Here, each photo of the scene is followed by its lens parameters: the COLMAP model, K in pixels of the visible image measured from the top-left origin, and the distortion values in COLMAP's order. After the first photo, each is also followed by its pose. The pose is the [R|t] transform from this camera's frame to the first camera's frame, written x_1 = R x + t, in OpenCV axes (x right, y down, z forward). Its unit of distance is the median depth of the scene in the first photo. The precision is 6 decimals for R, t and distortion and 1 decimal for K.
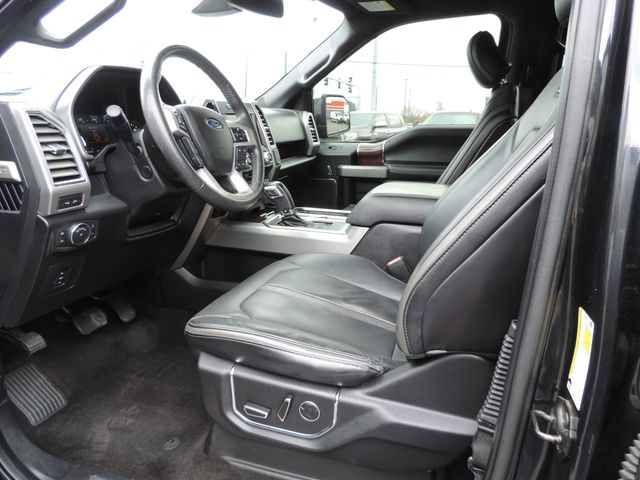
lens RADIAL K [[449.3, 0, 320.0], [0, 449.3, 240.0], [0, 0, 1]] dist [-0.030423, -0.000179]
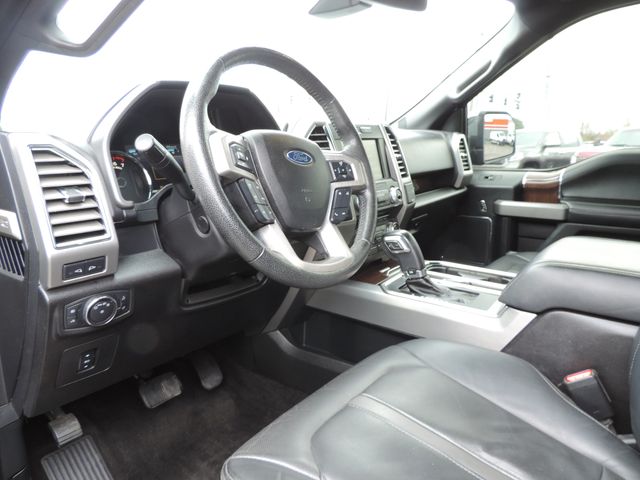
lens RADIAL K [[455.0, 0, 320.0], [0, 455.0, 240.0], [0, 0, 1]] dist [-0.021566, 0.002110]
pose [[0.944384, 0.056014, -0.324040, 0.021039], [-0.070638, 0.996938, -0.033537, -0.090242], [0.321169, 0.054561, 0.945449, 0.289064]]
